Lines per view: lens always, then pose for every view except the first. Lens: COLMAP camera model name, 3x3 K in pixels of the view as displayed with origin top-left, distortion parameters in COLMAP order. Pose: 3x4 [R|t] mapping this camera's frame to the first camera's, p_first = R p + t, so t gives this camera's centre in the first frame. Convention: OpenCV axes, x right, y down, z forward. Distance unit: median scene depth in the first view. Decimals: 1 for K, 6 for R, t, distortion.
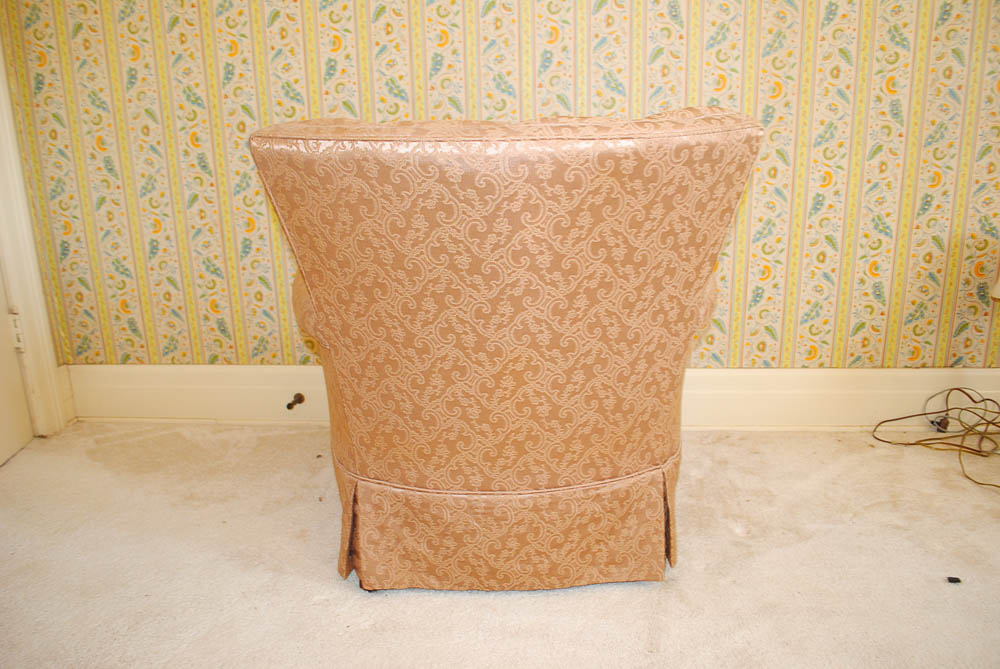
lens RADIAL K [[787.9, 0, 502.5], [0, 787.9, 329.3], [0, 0, 1]] dist [-0.083861, 0.014876]
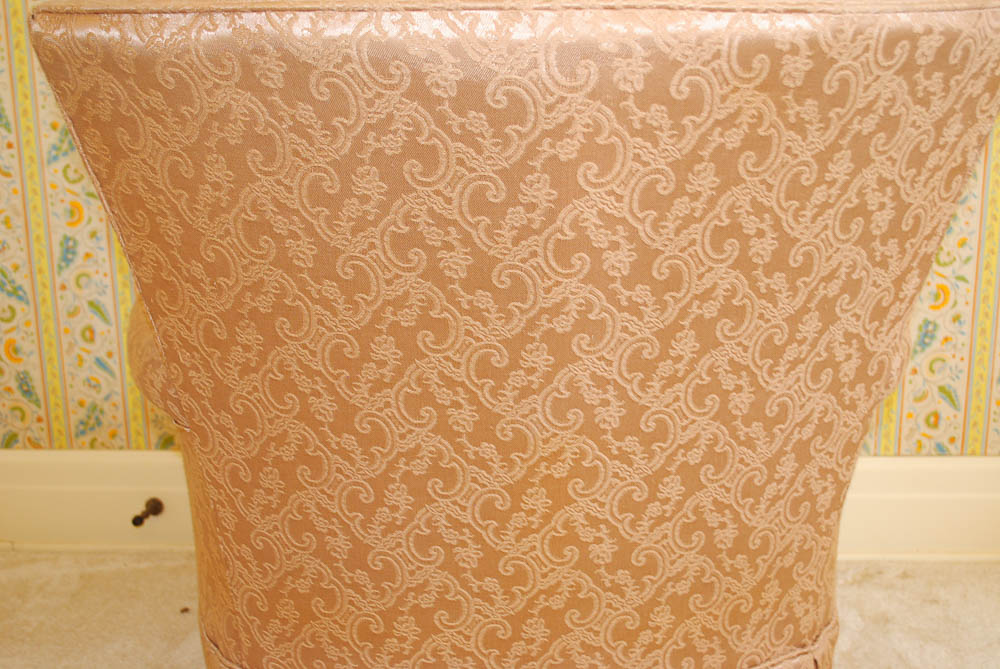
lens RADIAL K [[1097.9, 0, 524.2], [0, 1097.9, 328.6], [0, 0, 1]] dist [-0.043074, 0.000000]
pose [[0.998858, 0.003042, 0.047675, -0.036709], [-0.000644, 0.998737, -0.050240, -0.009063], [-0.047767, 0.050152, 0.997599, 0.283338]]
